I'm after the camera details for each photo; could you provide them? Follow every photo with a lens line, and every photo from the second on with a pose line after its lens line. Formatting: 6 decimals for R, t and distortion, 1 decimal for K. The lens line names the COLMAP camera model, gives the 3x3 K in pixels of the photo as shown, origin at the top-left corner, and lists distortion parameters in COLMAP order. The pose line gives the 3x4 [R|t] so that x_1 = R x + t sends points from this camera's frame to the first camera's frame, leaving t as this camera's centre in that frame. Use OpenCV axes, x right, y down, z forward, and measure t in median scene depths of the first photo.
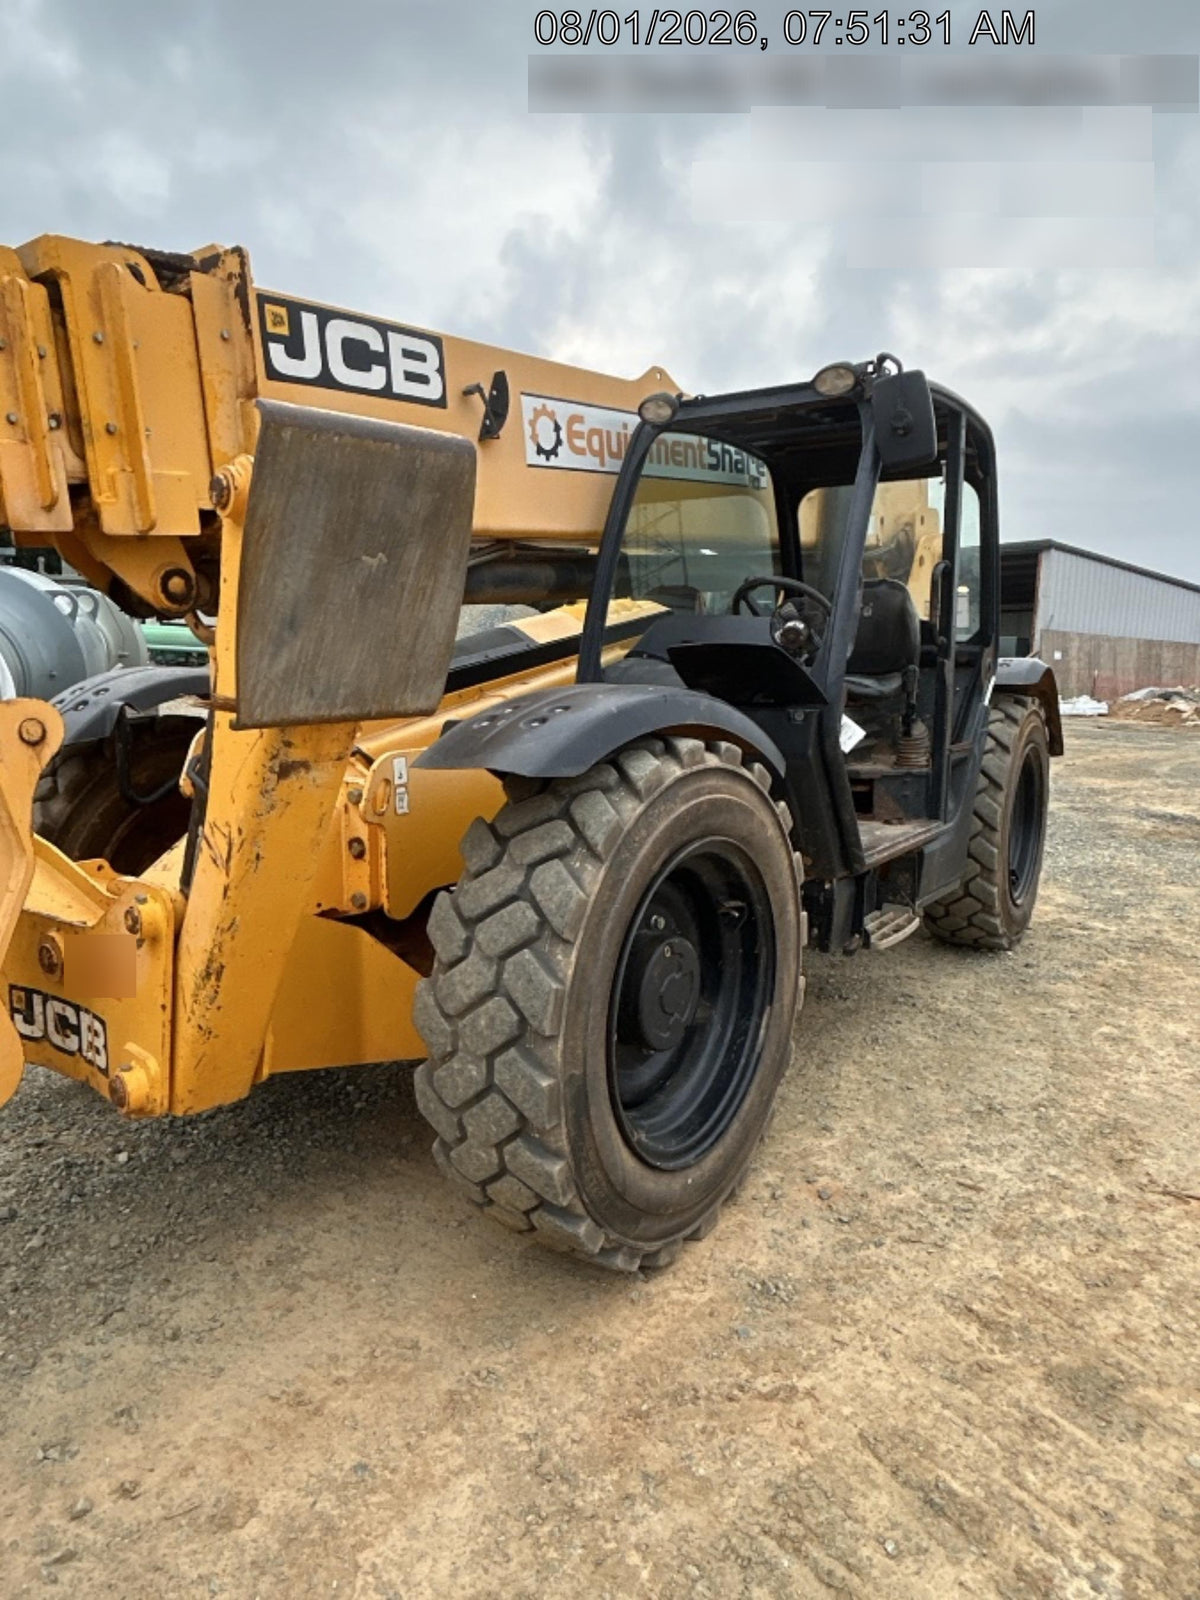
lens RADIAL K [[995.6, 0, 578.8], [0, 995.6, 792.7], [0, 0, 1]] dist [-0.006990, 0.034502]
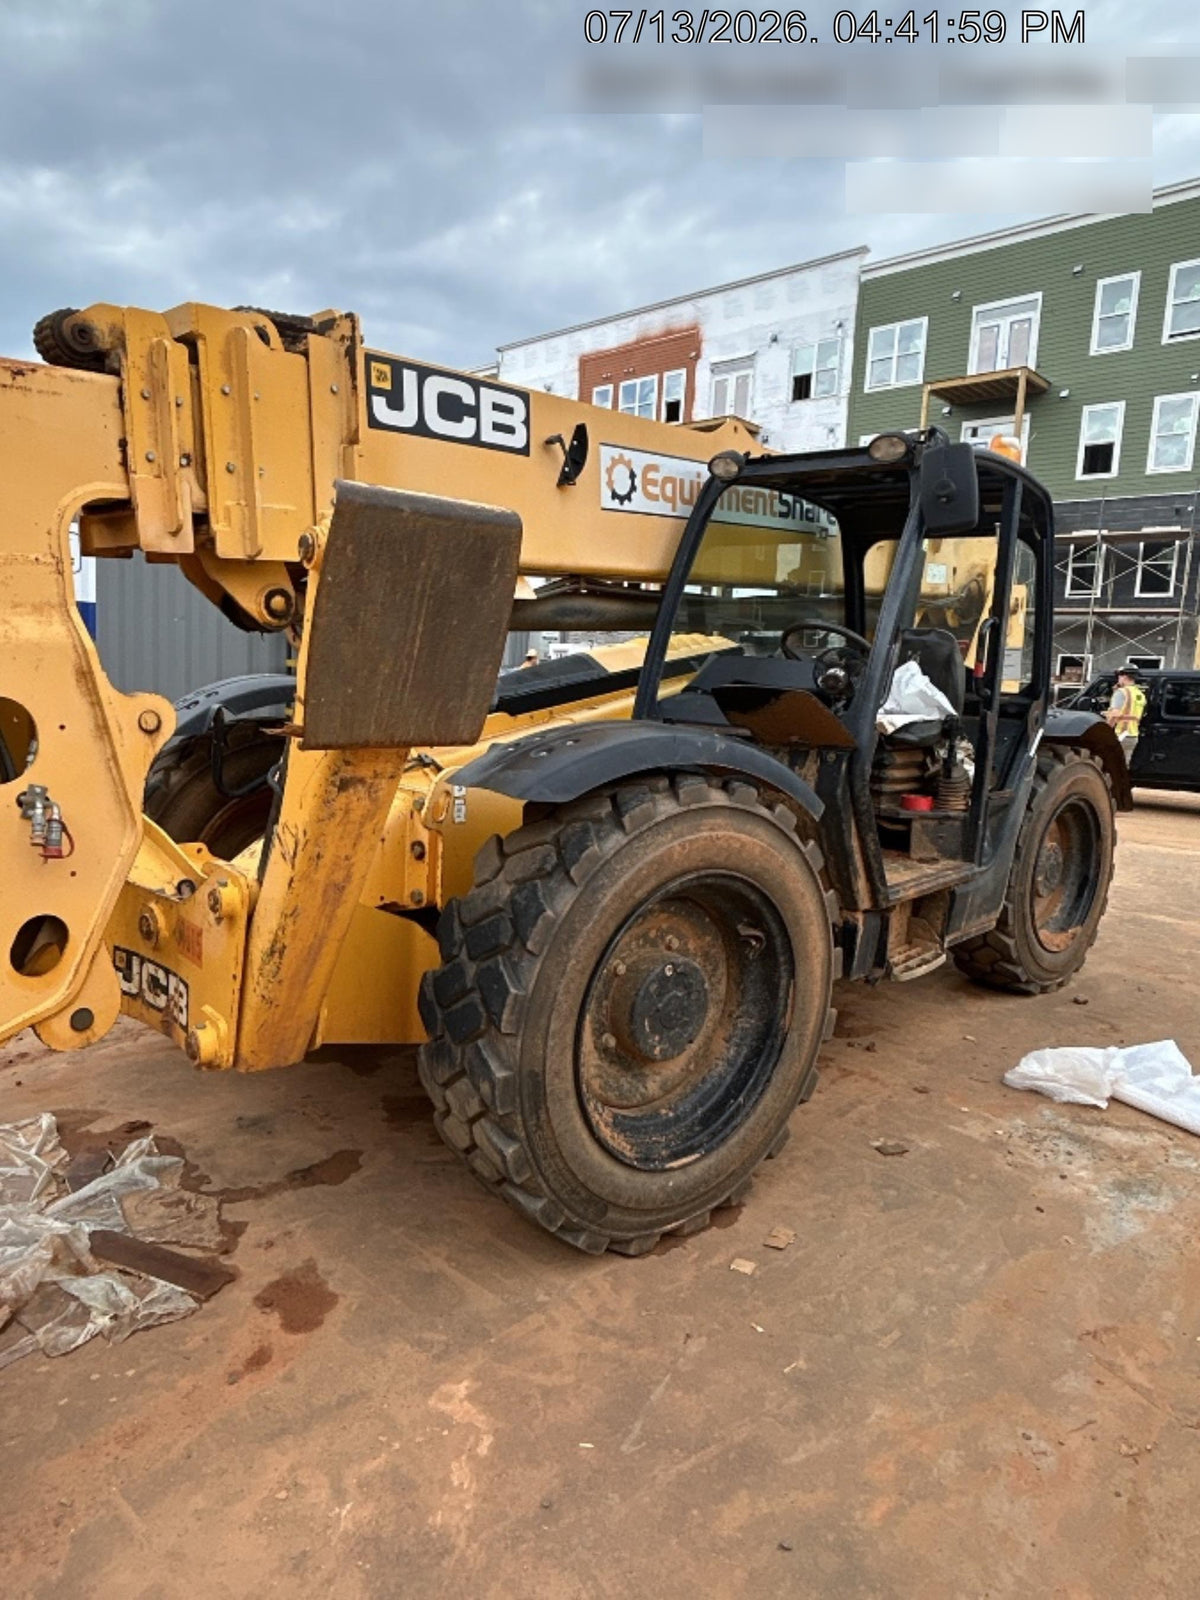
lens RADIAL K [[989.5, 0, 600.0], [0, 989.5, 800.0], [0, 0, 1]] dist [-0.003724, -0.000961]
pose [[0.994443, 0.071740, -0.077047, 0.060680], [-0.071572, 0.997423, 0.004934, -0.020224], [0.077202, 0.000608, 0.997015, -0.088434]]
